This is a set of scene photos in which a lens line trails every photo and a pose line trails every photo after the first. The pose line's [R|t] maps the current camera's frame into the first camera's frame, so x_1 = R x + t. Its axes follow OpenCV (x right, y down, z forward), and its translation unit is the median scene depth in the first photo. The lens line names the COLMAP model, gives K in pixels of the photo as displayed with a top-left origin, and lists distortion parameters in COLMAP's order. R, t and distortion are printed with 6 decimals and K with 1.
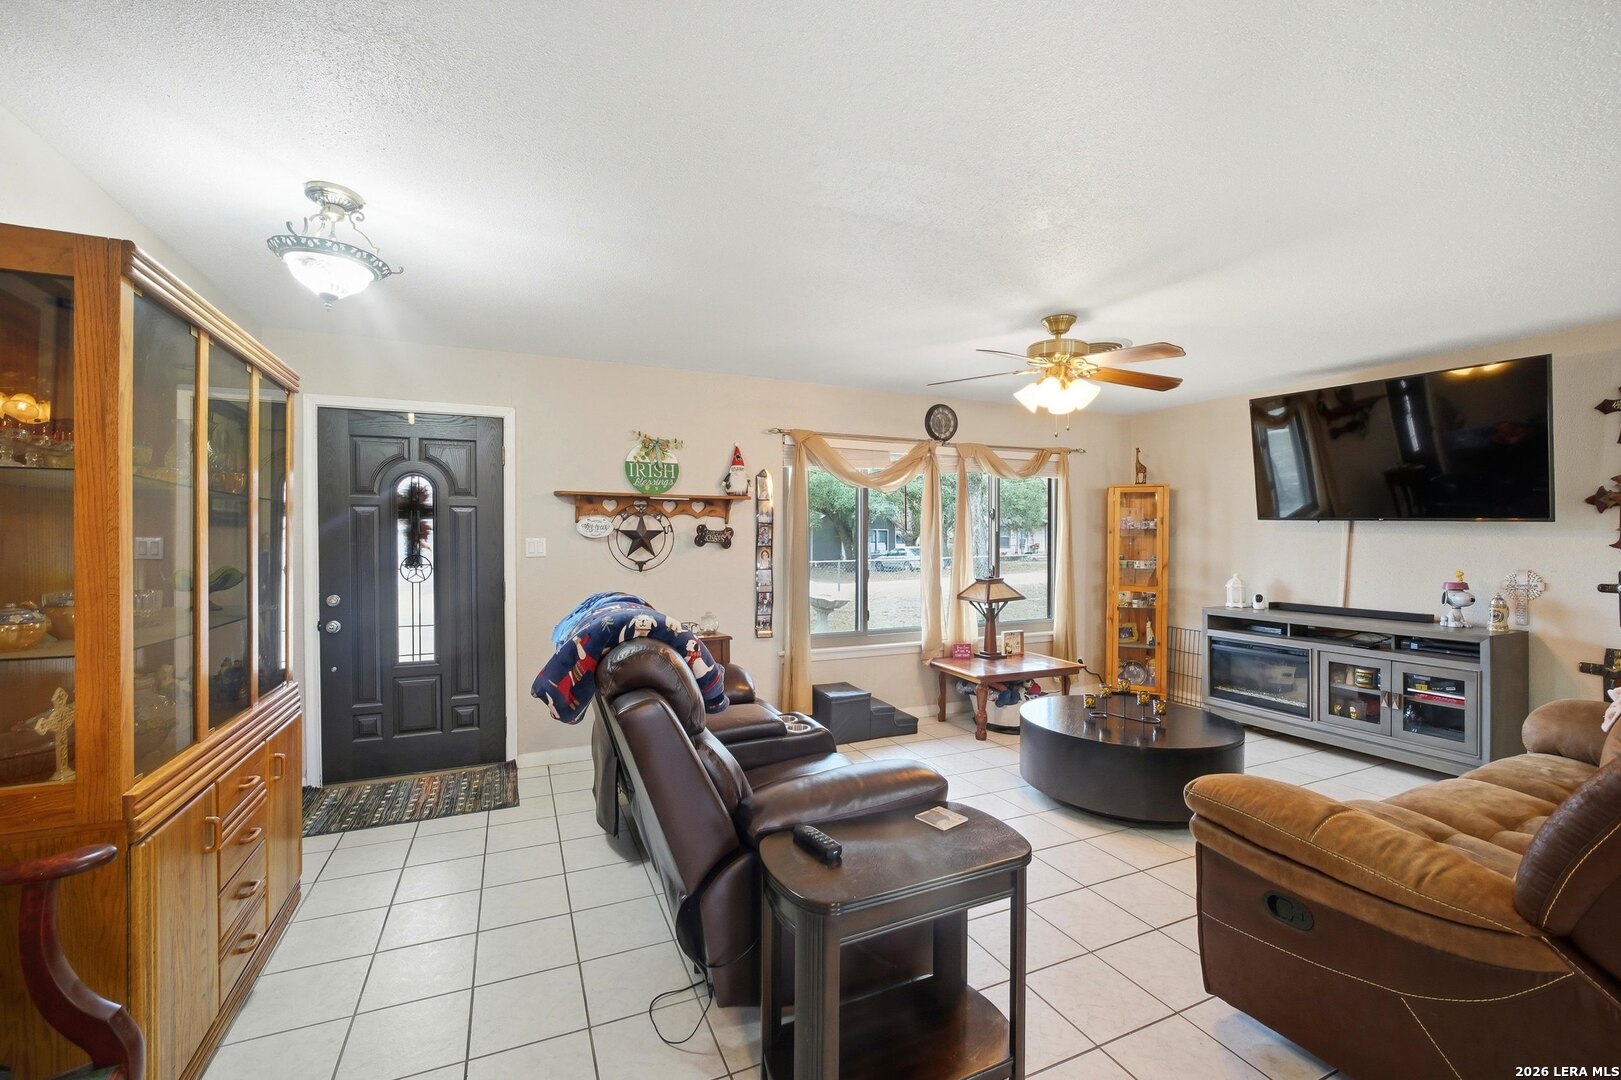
lens RADIAL K [[666.9, 0, 790.3], [0, 666.9, 545.0], [0, 0, 1]] dist [-0.018190, 0.002916]
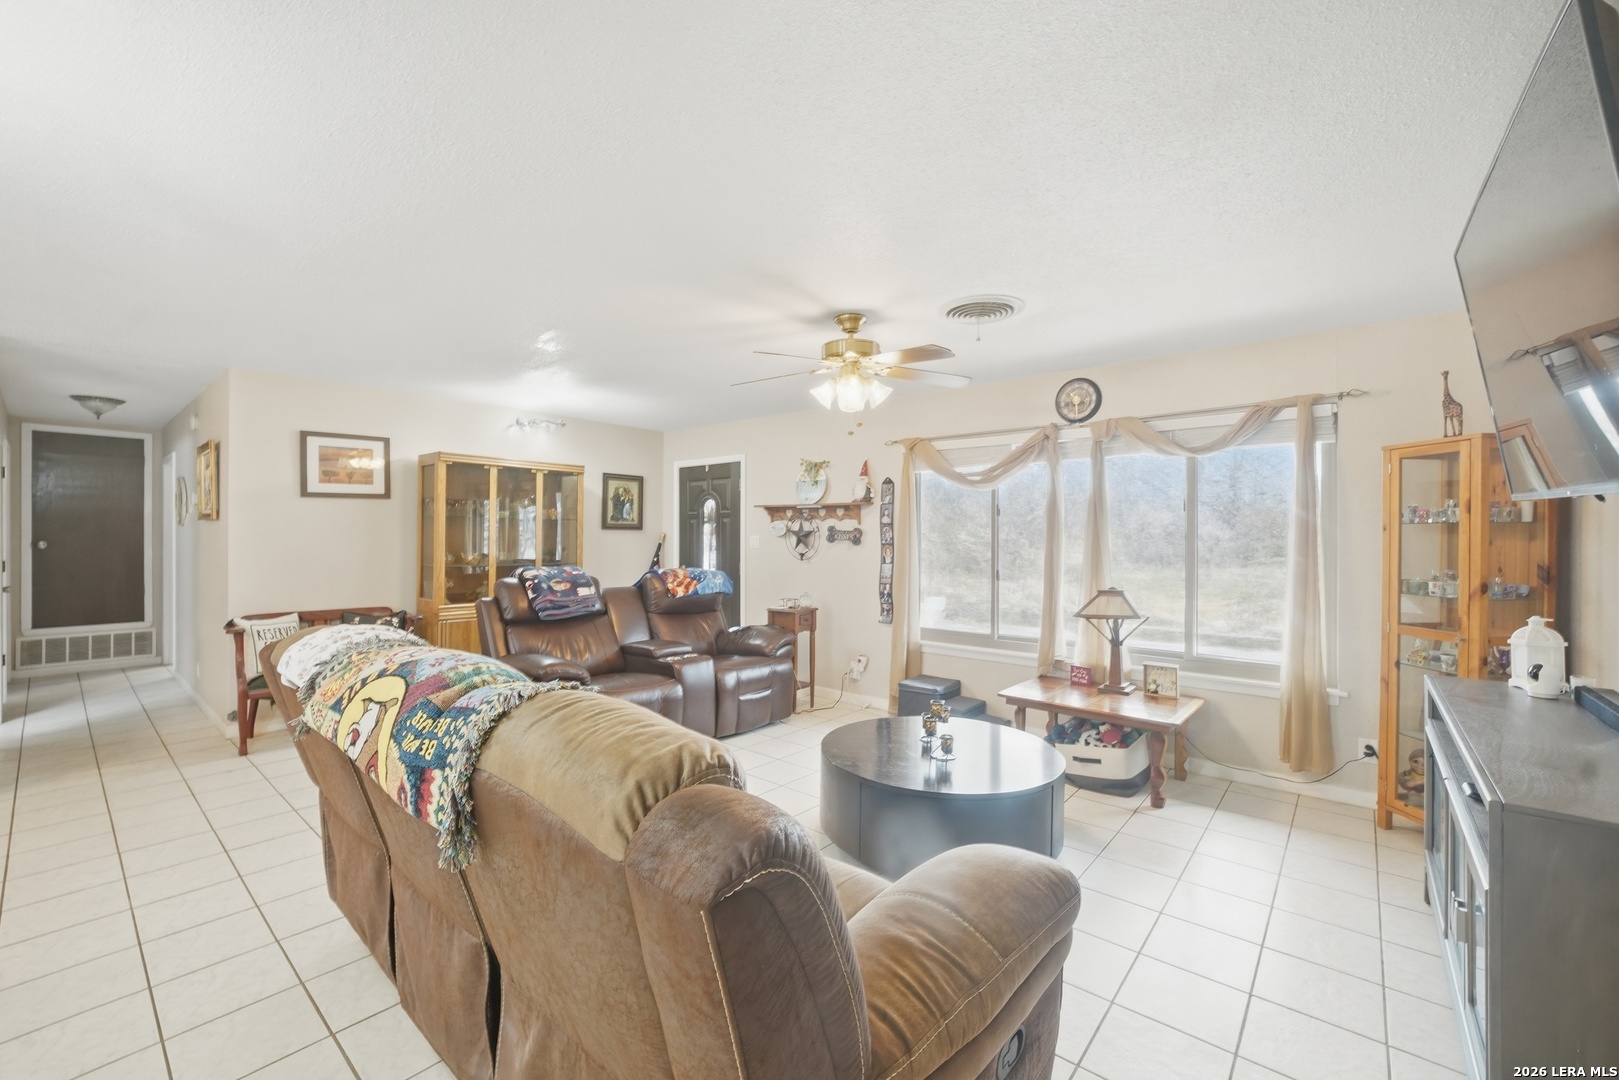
lens RADIAL K [[658.8, 0, 791.2], [0, 658.8, 534.9], [0, 0, 1]] dist [-0.019741, 0.002403]
pose [[0.434927, 0.001015, -0.900465, 0.953031], [-0.015243, 0.999864, -0.006235, -0.004142], [0.900337, 0.016438, 0.434883, 0.372946]]
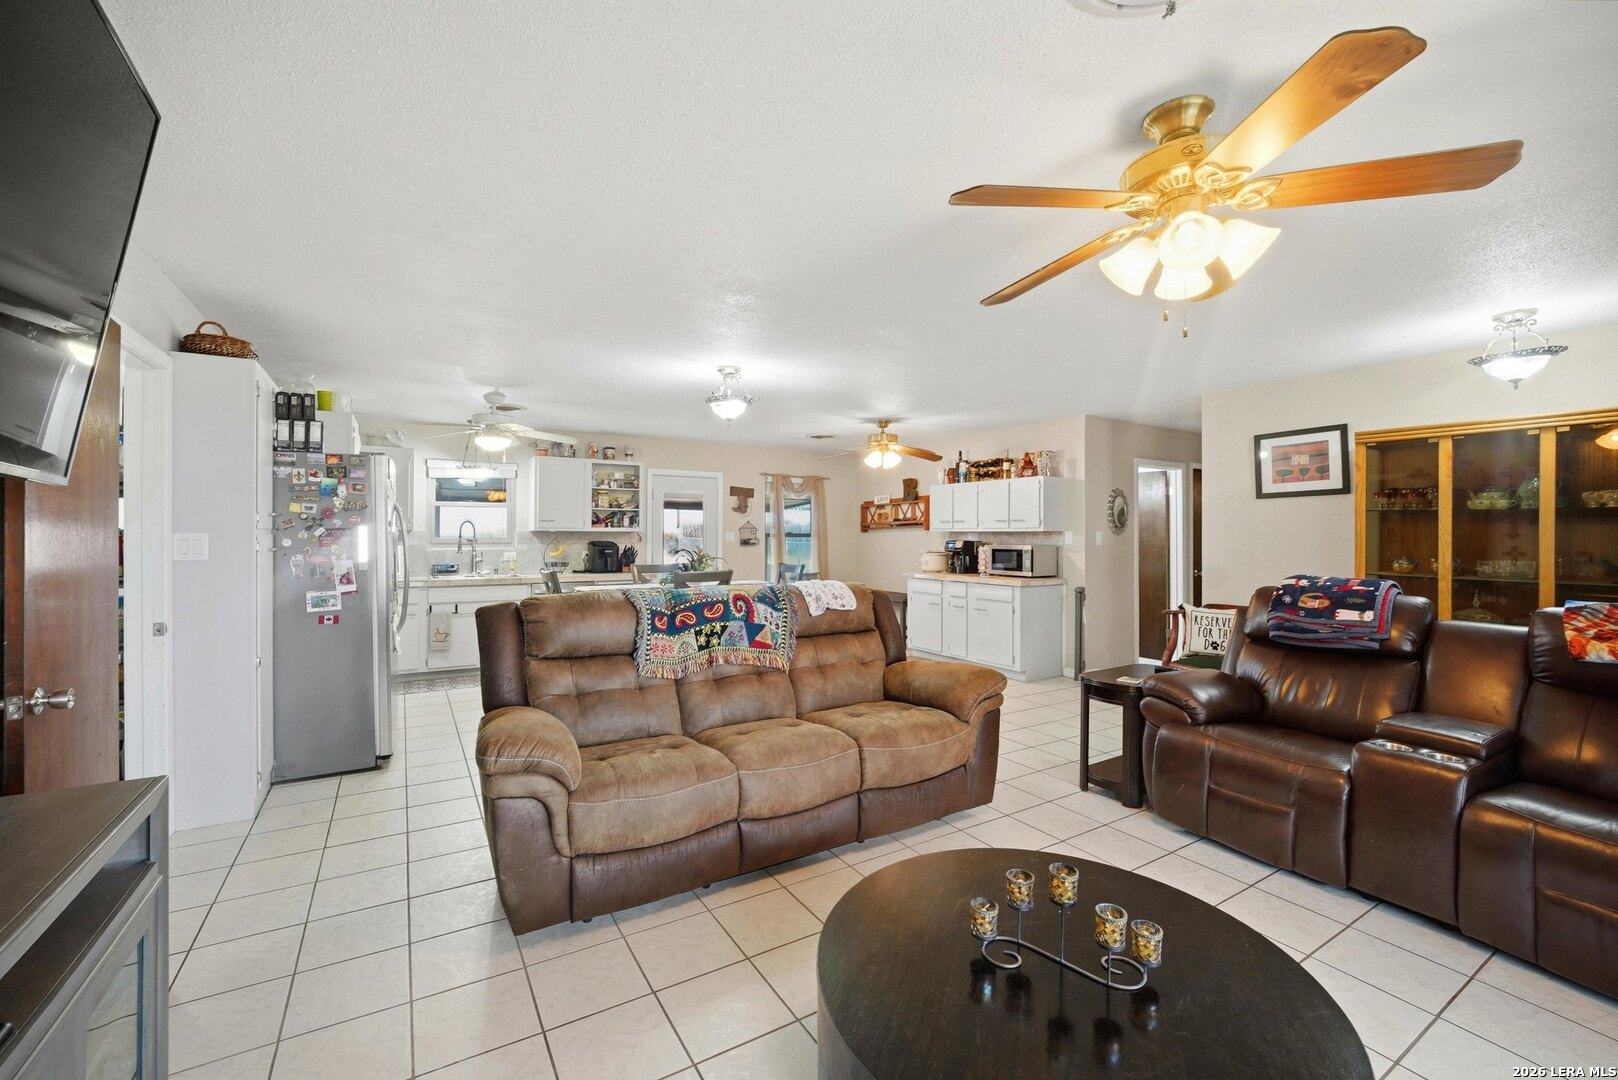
lens RADIAL K [[665.7, 0, 799.6], [0, 665.7, 522.9], [0, 0, 1]] dist [-0.018190, 0.002916]
pose [[-0.989351, -0.006514, -0.145406, 0.589968], [-0.006253, 0.999978, -0.002248, -0.011110], [0.145417, -0.001315, -0.989370, 1.117690]]
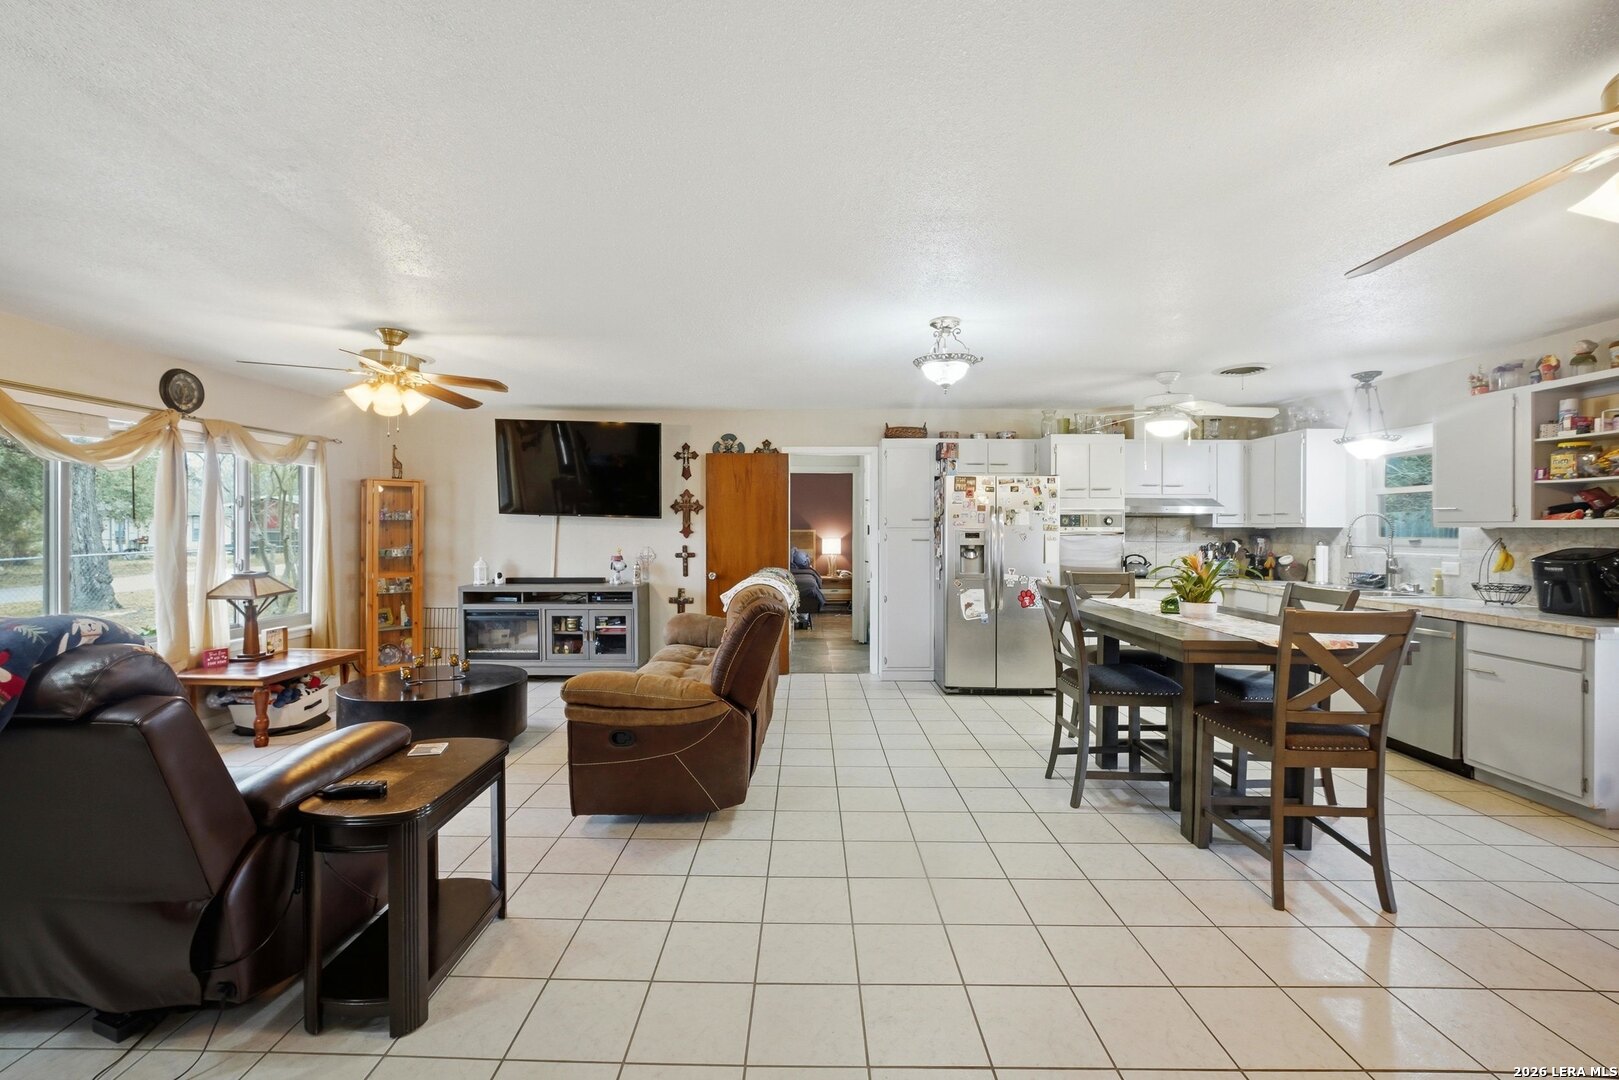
lens RADIAL K [[666.1, 0, 804.0], [0, 666.1, 530.9], [0, 0, 1]] dist [-0.018190, 0.002916]
pose [[0.408269, -0.004391, 0.912851, -0.232622], [0.011688, 0.999932, -0.000417, 0.002516], [-0.912787, 0.010840, 0.408293, -0.060757]]
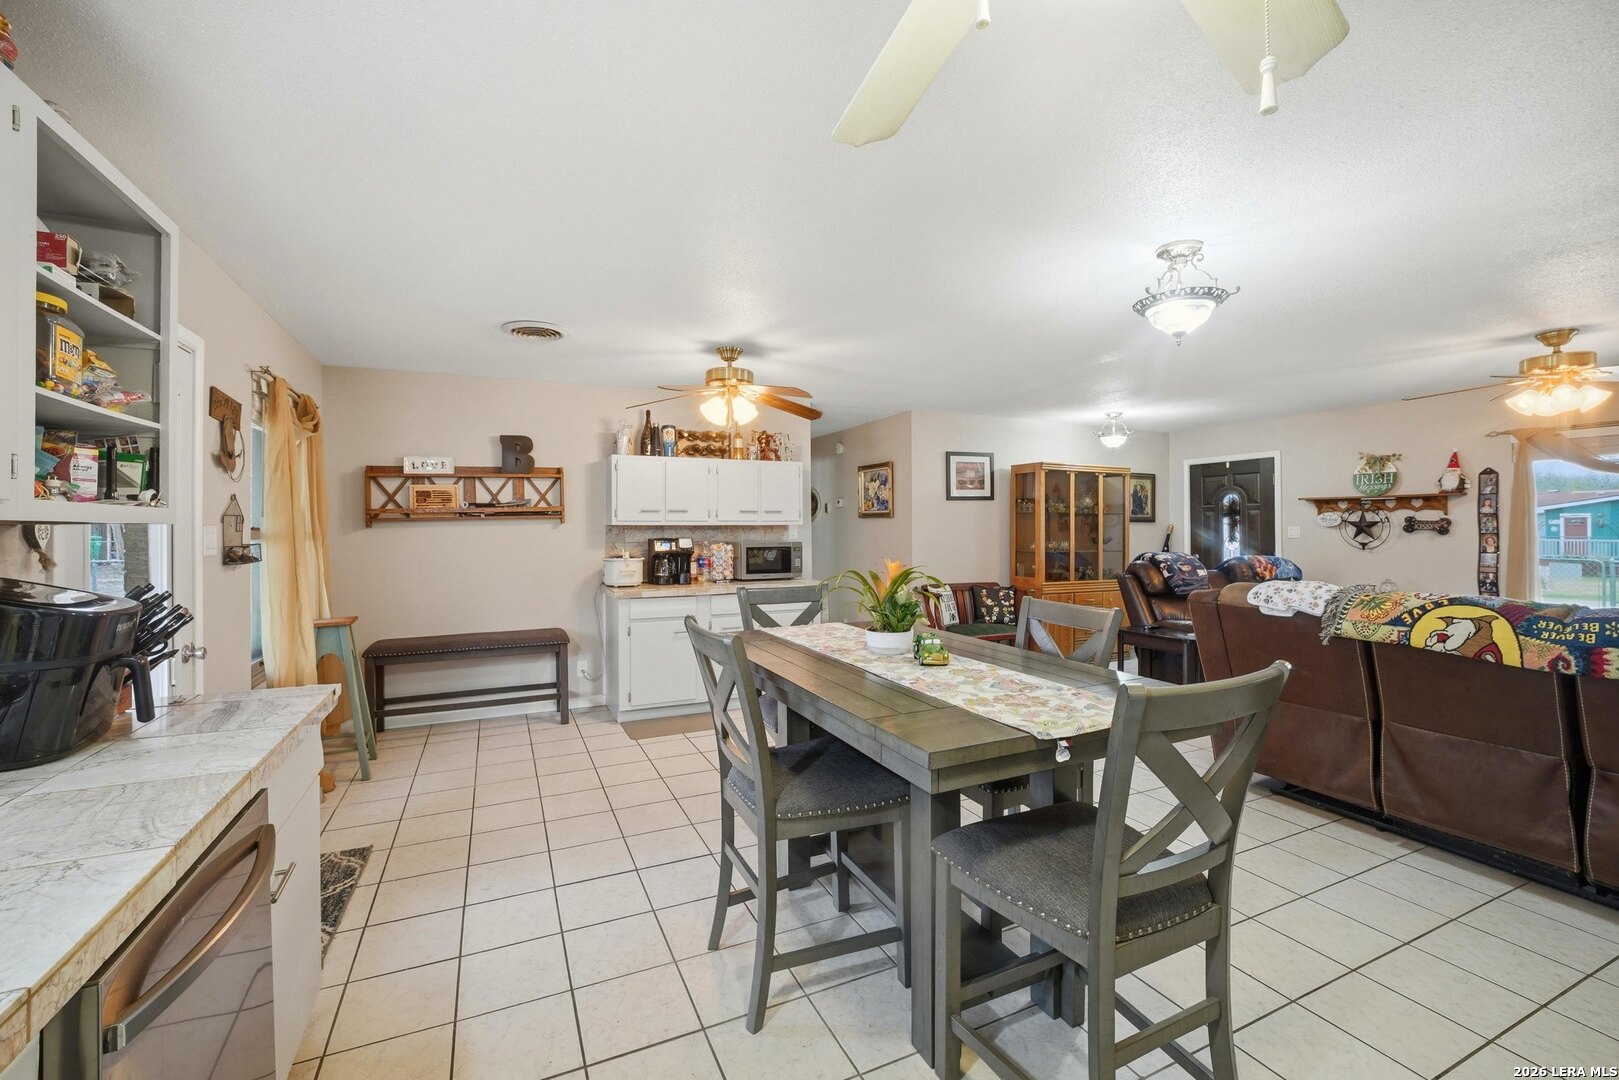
lens RADIAL K [[666.1, 0, 806.6], [0, 666.1, 522.4], [0, 0, 1]] dist [-0.018190, 0.002916]
pose [[0.025738, -0.009087, -0.999627, 1.127115], [-0.011227, 0.999893, -0.009379, 0.007049], [0.999606, 0.011464, 0.025633, -0.235307]]
